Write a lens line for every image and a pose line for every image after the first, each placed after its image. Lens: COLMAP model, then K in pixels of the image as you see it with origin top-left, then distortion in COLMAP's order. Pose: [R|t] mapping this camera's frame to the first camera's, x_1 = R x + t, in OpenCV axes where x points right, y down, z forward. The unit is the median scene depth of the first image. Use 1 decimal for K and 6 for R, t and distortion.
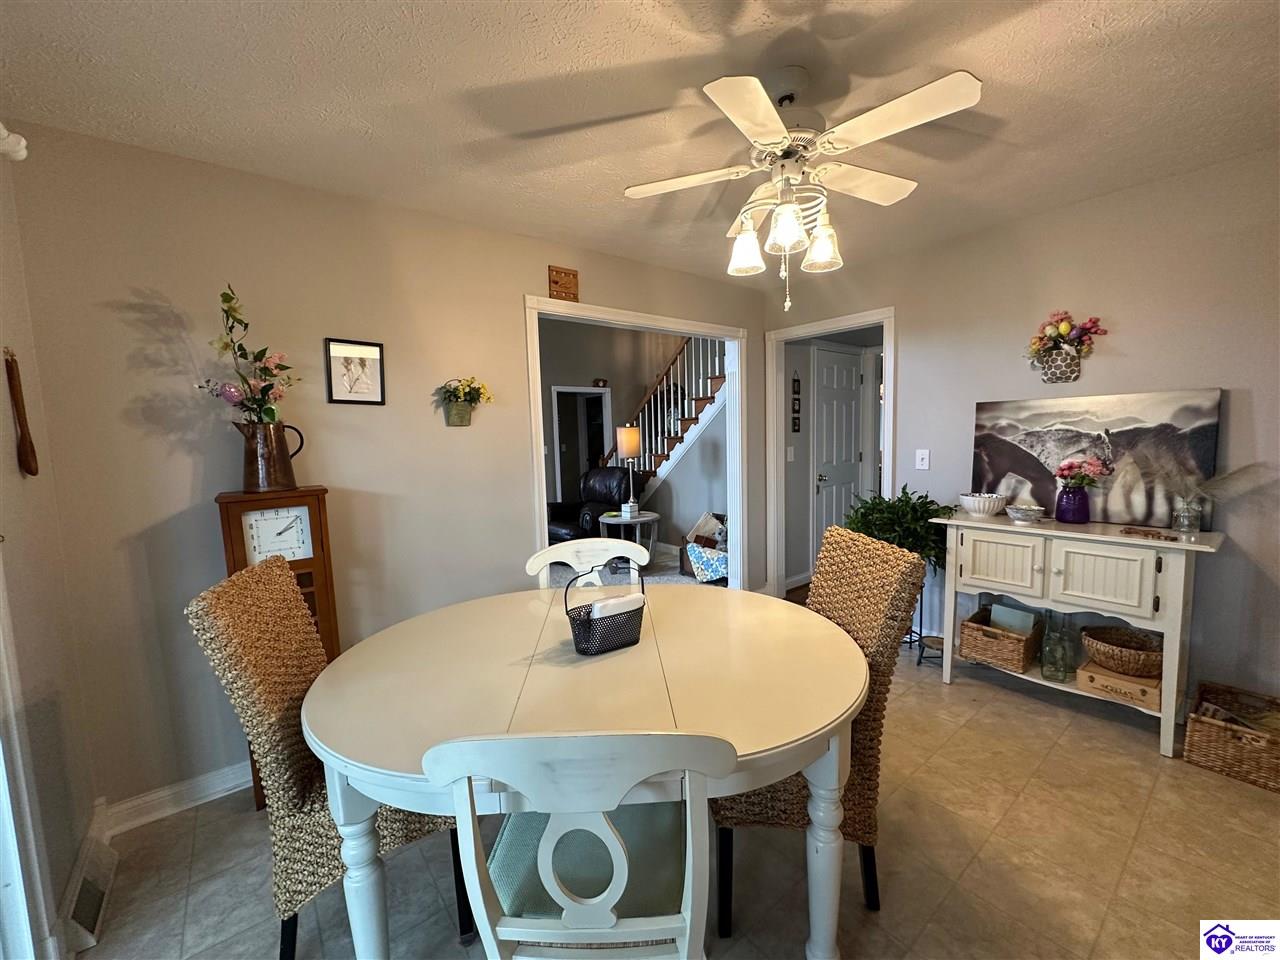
lens RADIAL K [[512.7, 0, 640.0], [0, 512.7, 480.0], [0, 0, 1]] dist [0.000519, 0.000439]
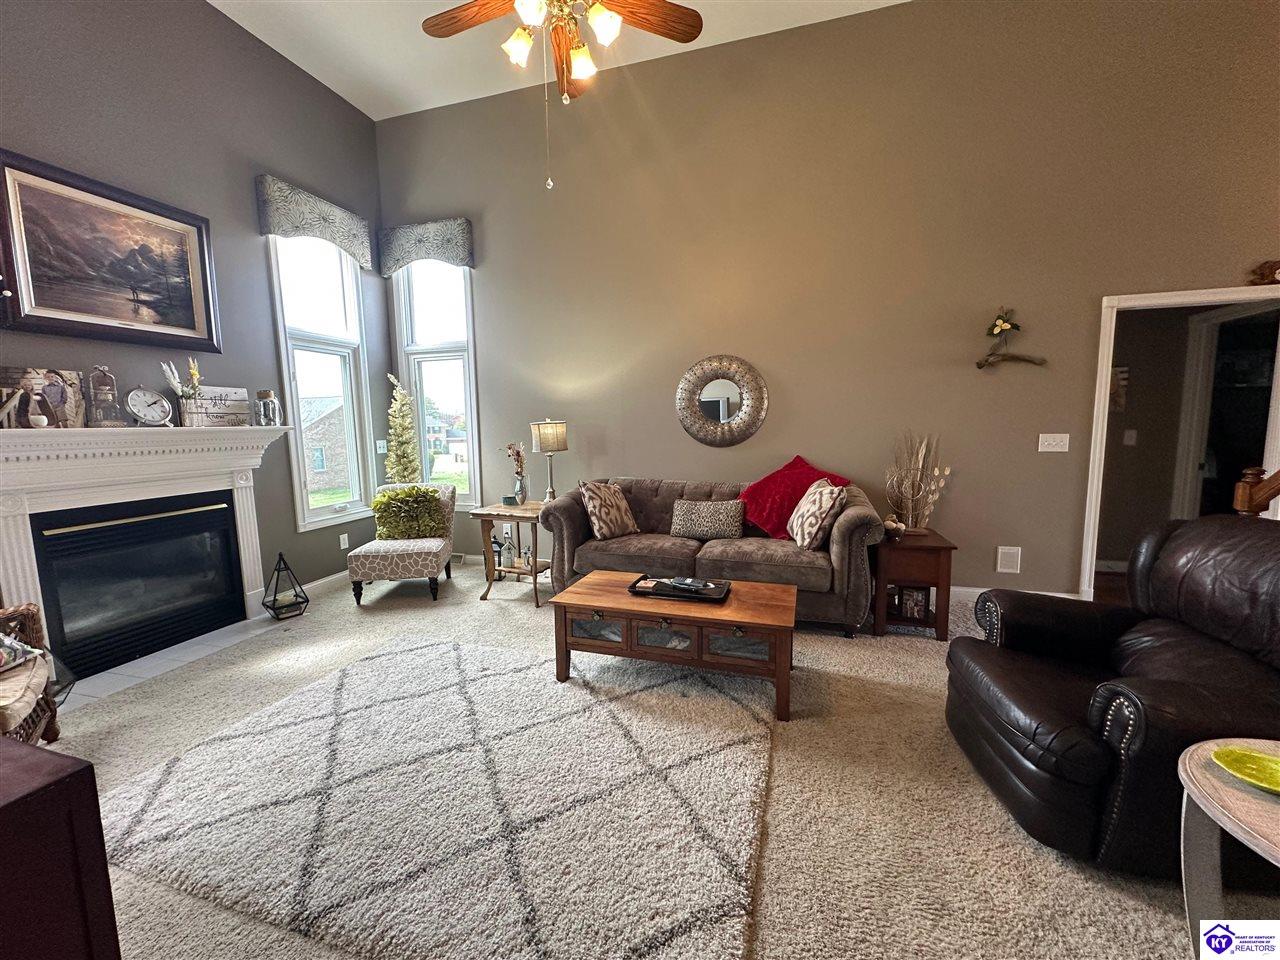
lens RADIAL K [[512.7, 0, 640.0], [0, 512.7, 480.0], [0, 0, 1]] dist [0.000519, 0.000439]
pose [[0.580644, 0.110989, -0.806557, -0.041785], [-0.073164, 0.993769, 0.084080, -0.048764], [0.810863, 0.010191, 0.585147, 0.574383]]
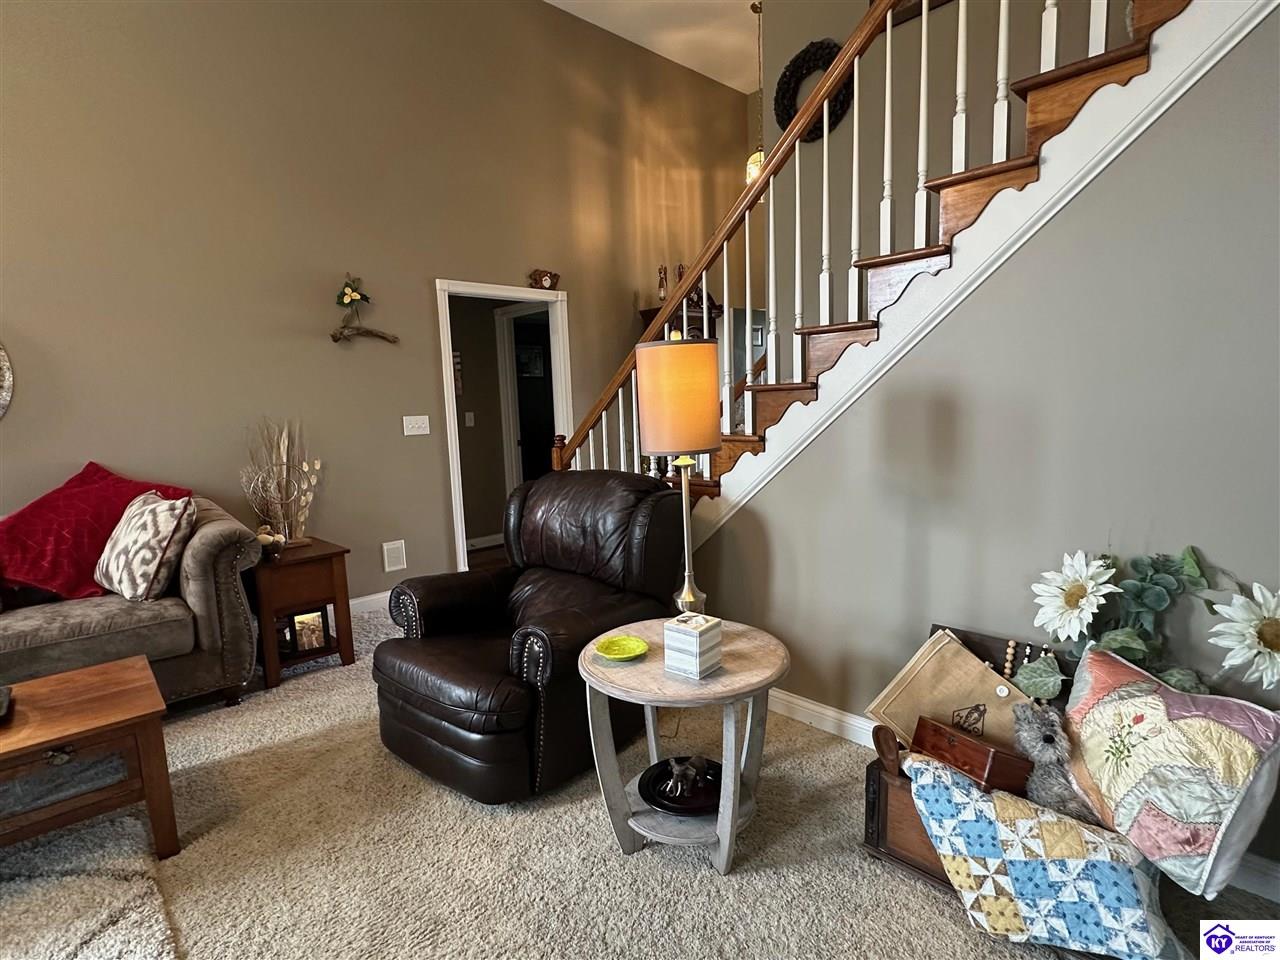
lens RADIAL K [[668.7, 0, 640.0], [0, 668.7, 480.0], [0, 0, 1]] dist [0.003479, 0.000326]
pose [[0.996207, -0.016830, 0.085370, -0.066712], [0.014199, 0.999408, 0.031330, -0.034999], [-0.085847, -0.029999, 0.995857, 0.548031]]
